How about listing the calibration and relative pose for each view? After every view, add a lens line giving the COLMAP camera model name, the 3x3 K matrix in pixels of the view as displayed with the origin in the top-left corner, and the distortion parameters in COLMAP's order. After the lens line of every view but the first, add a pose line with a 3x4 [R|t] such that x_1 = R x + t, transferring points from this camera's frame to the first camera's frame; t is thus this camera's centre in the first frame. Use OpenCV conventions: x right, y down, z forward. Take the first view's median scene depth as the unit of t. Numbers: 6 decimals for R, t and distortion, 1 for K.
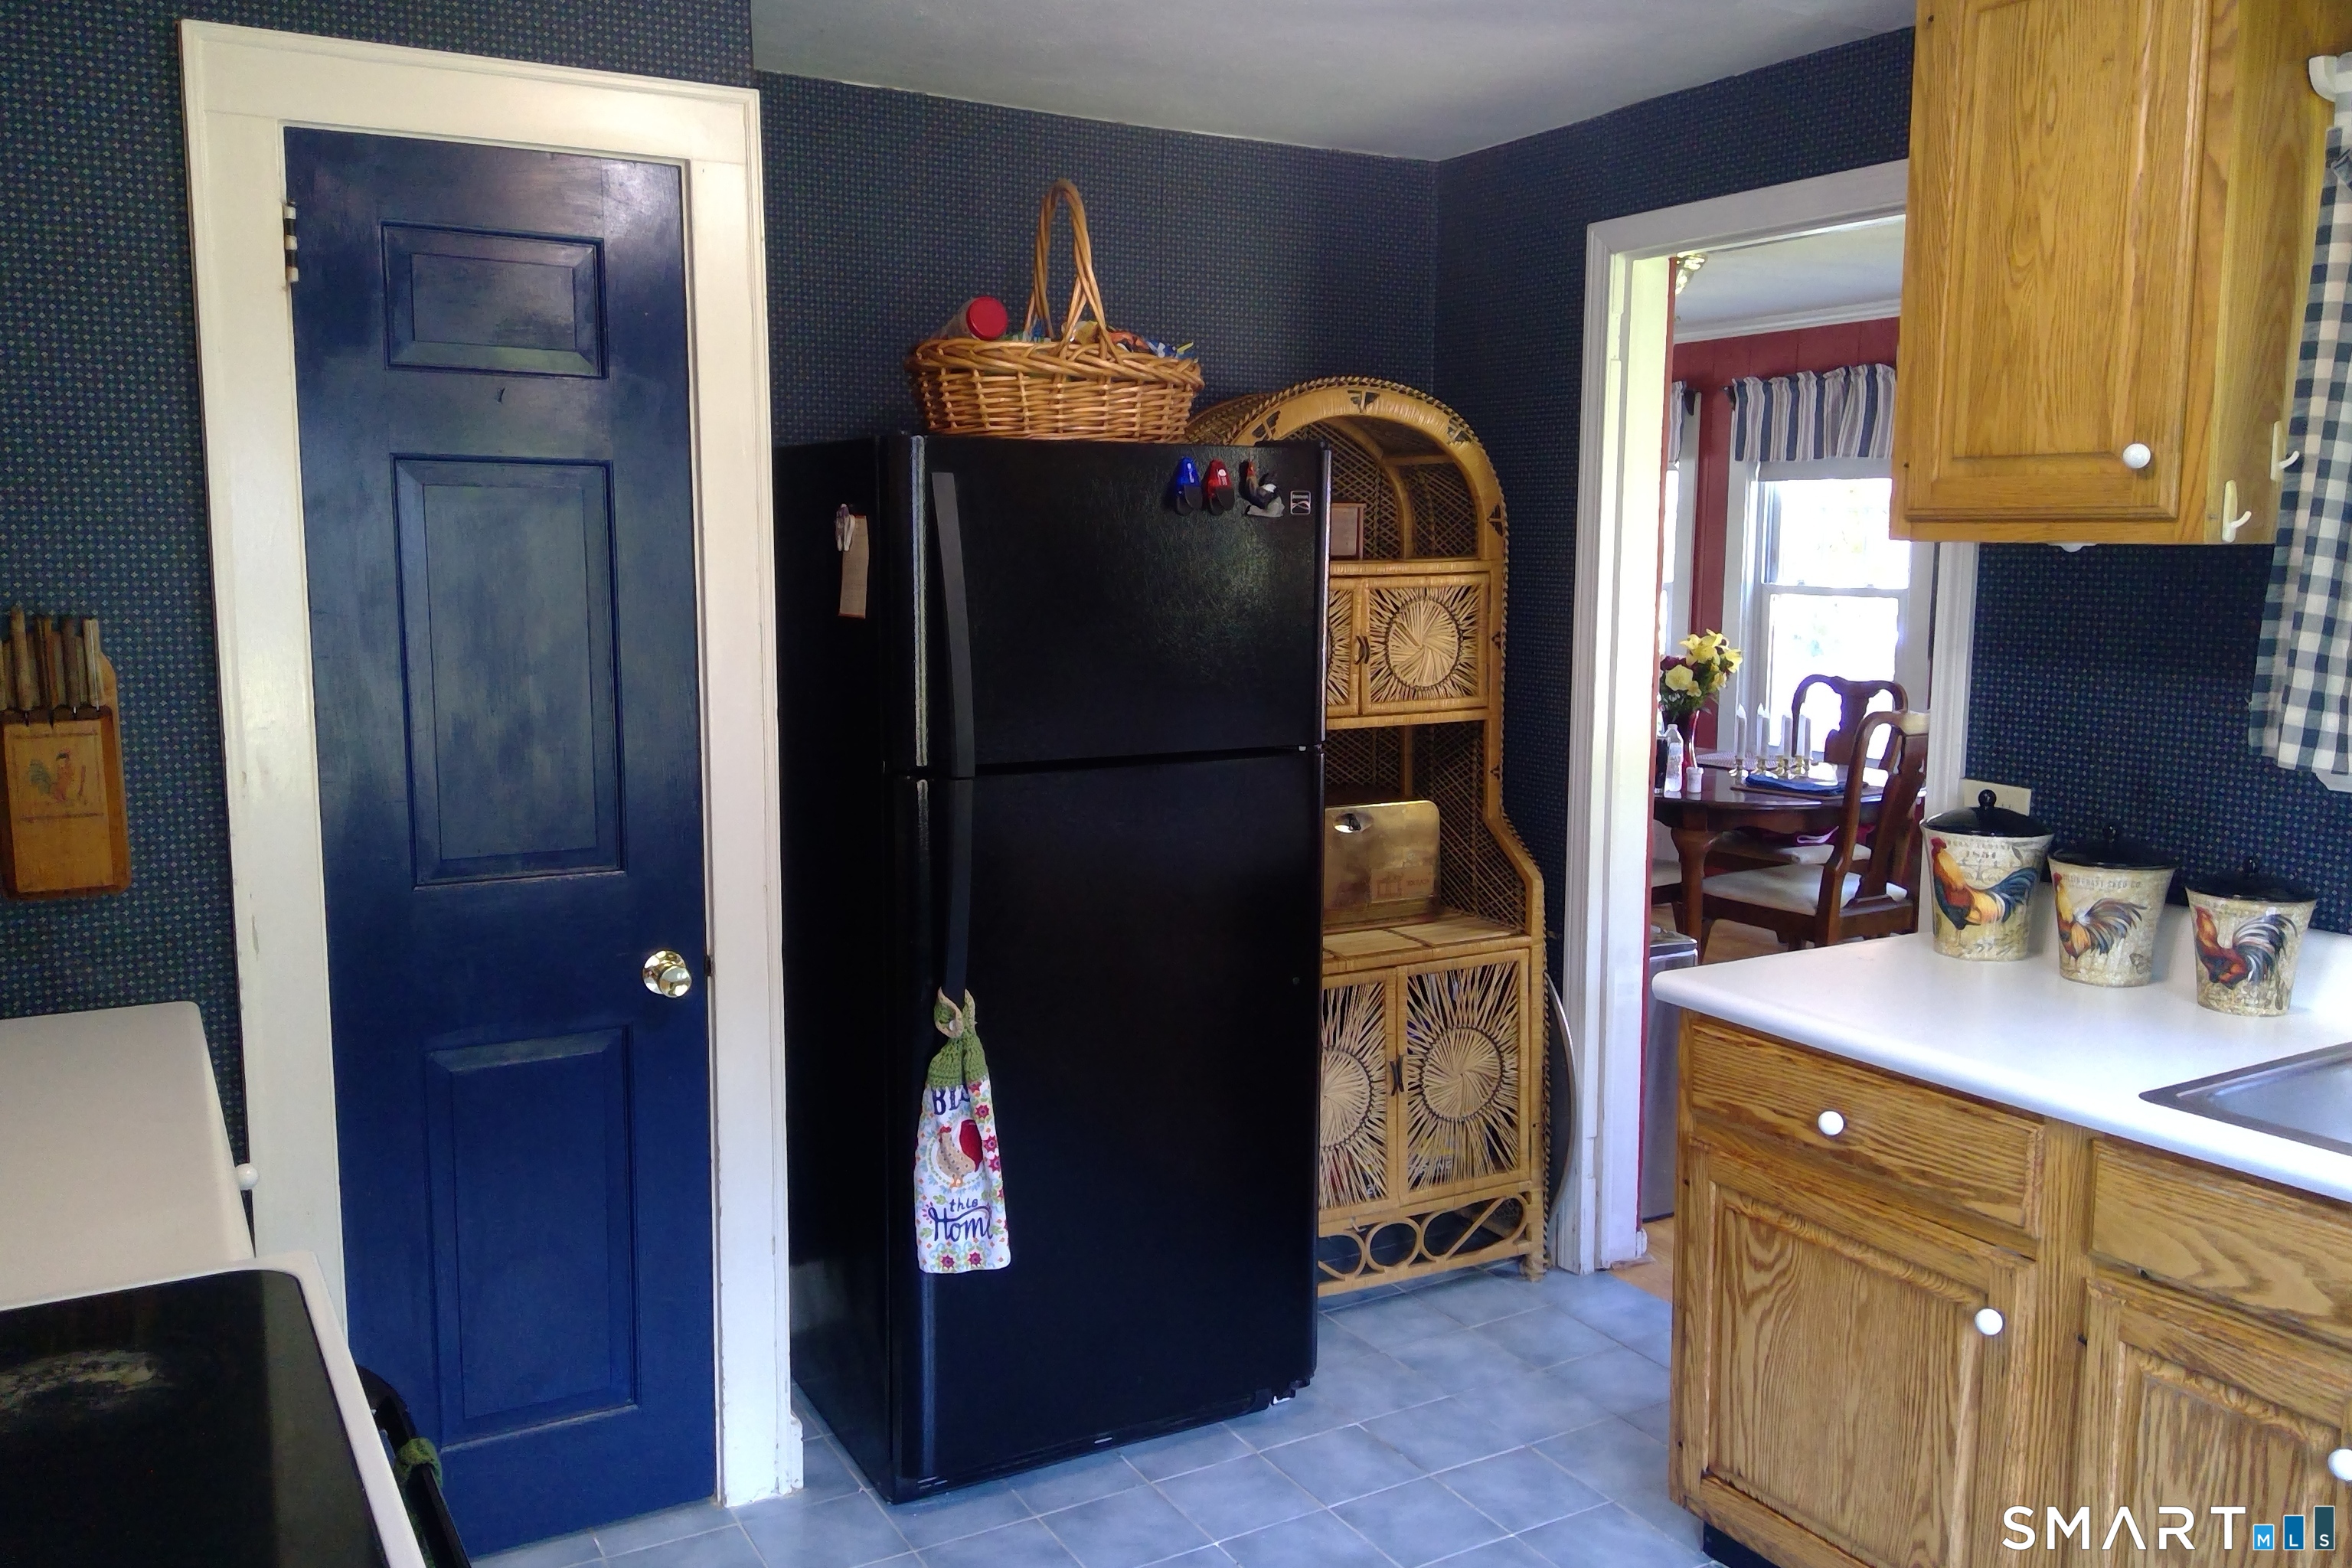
lens RADIAL K [[1833.9, 0, 1173.9], [0, 1833.9, 783.0], [0, 0, 1]] dist [0.120005, -0.175607]
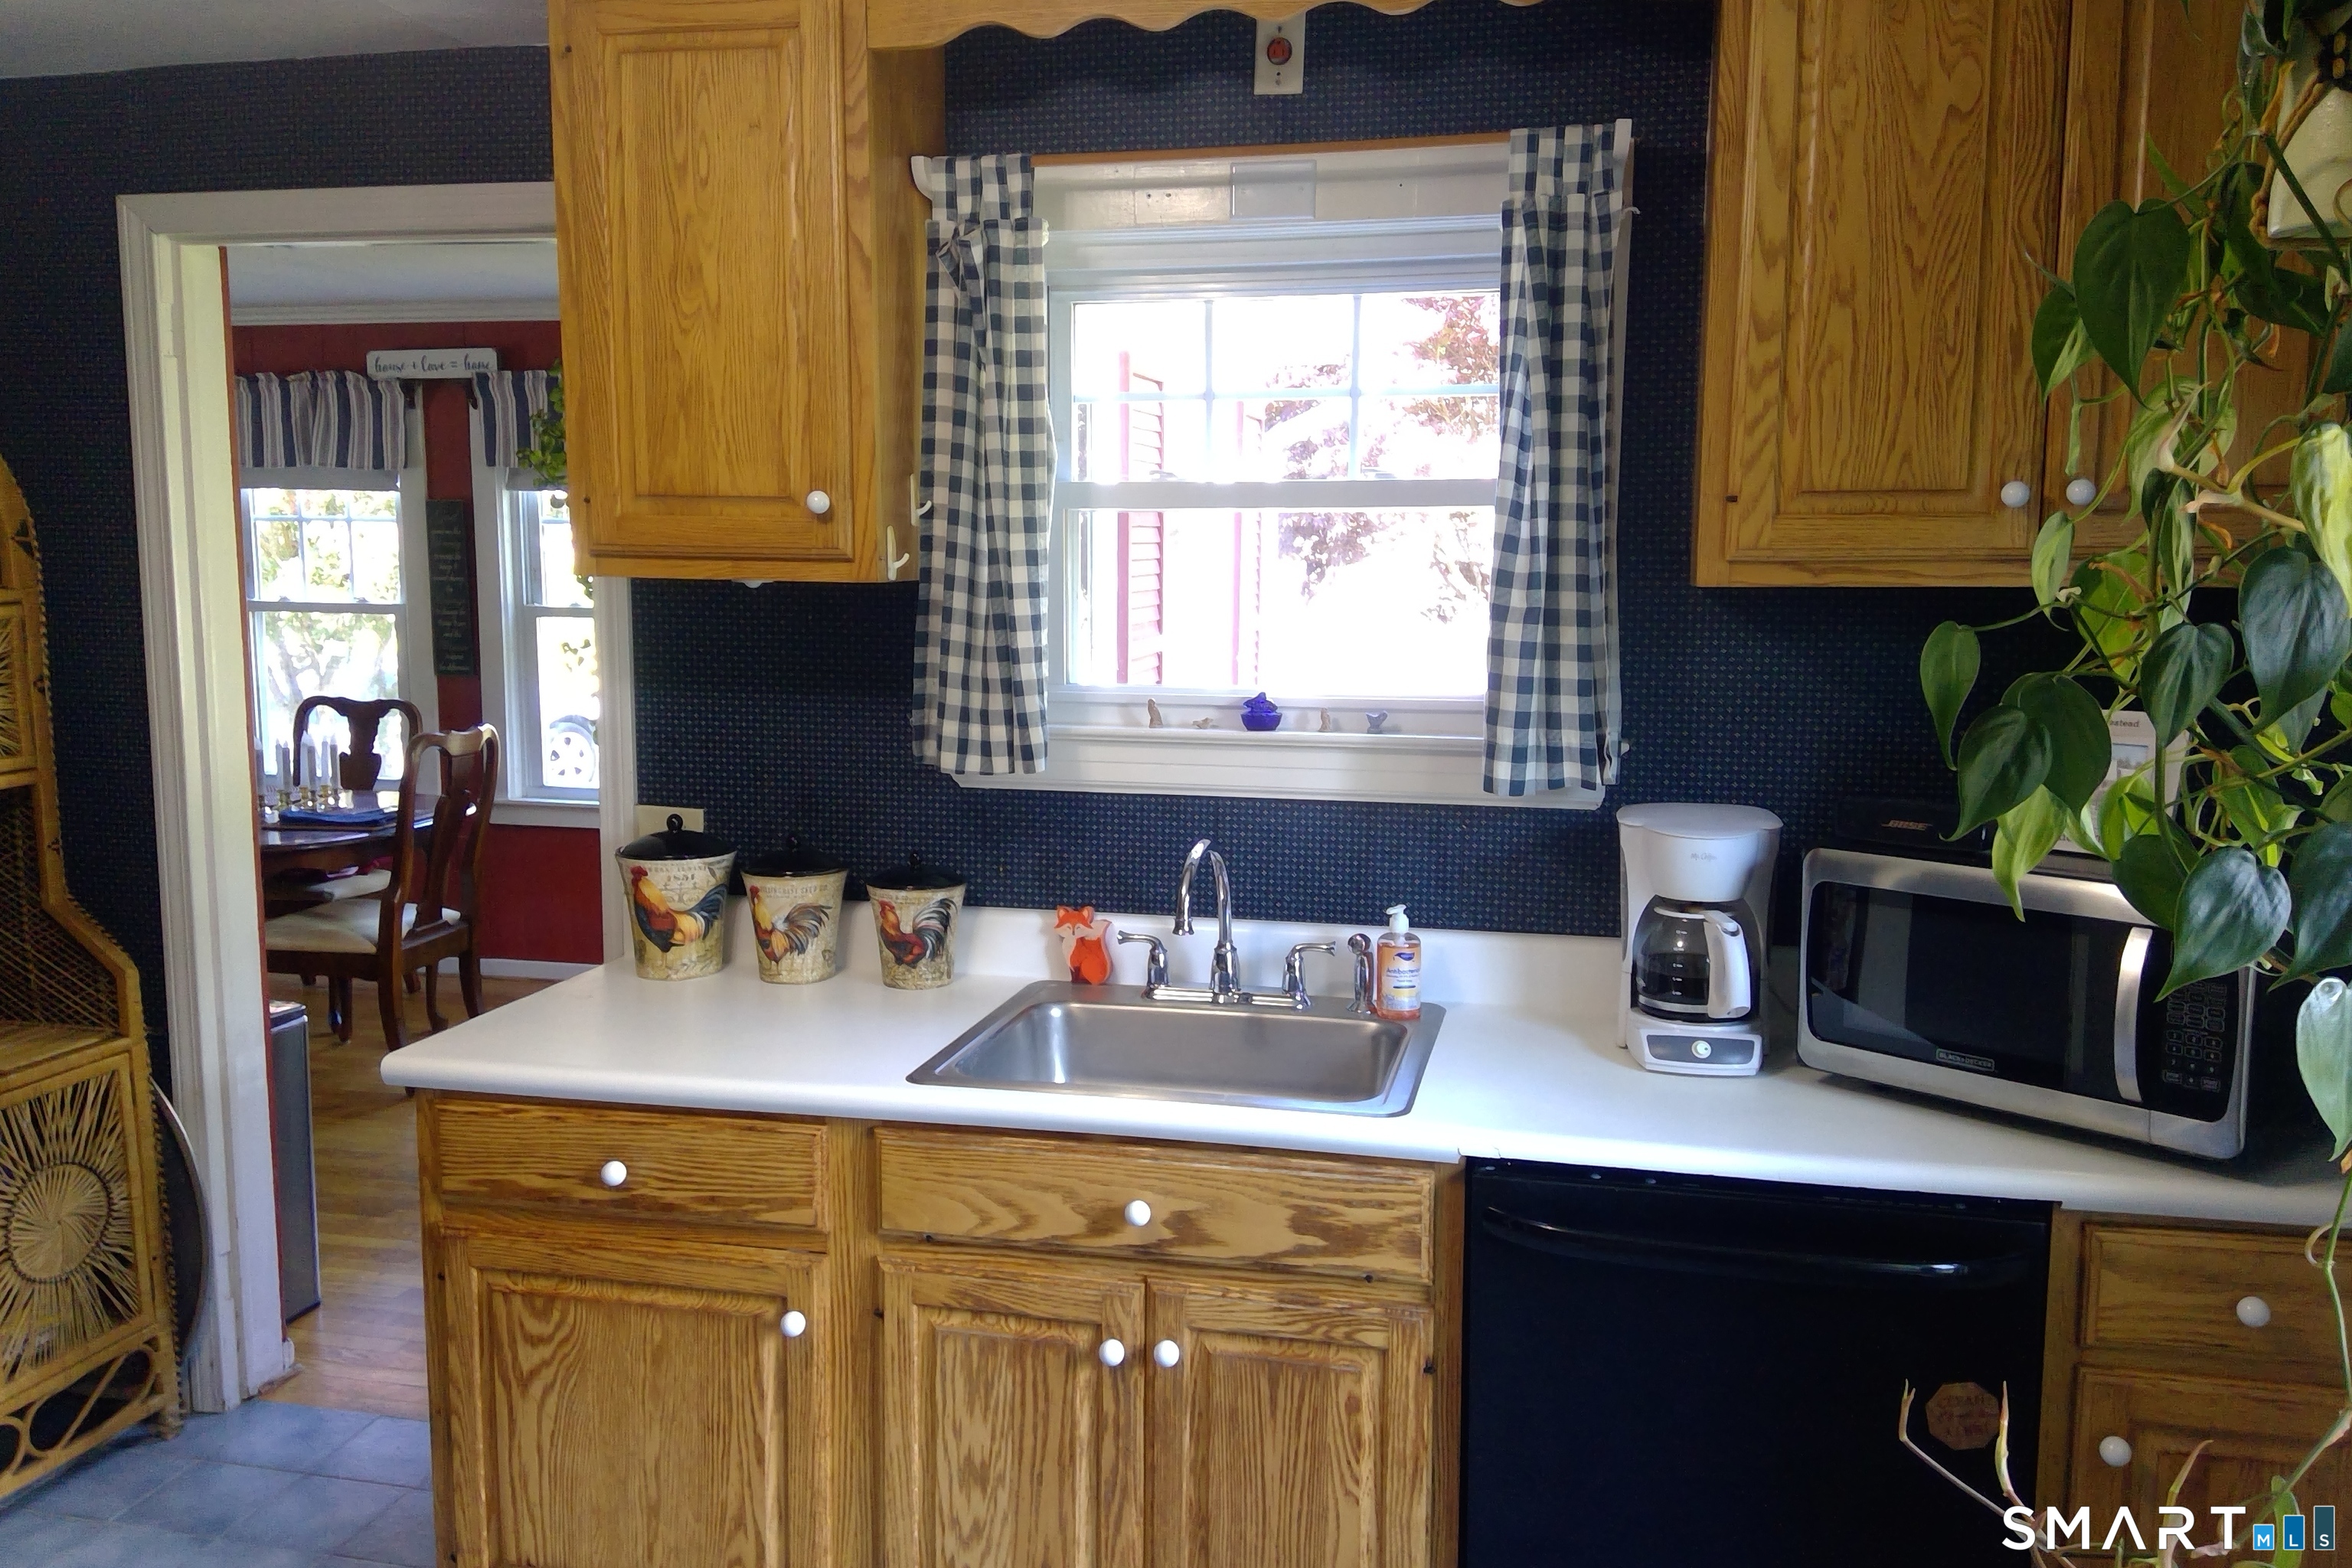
lens RADIAL K [[1833.9, 0, 1173.9], [0, 1833.9, 783.0], [0, 0, 1]] dist [0.120005, -0.175607]
pose [[0.681734, -0.091123, 0.725904, -0.132864], [0.091975, 0.995016, 0.038526, -0.031142], [-0.725796, 0.040501, 0.686717, 0.104709]]
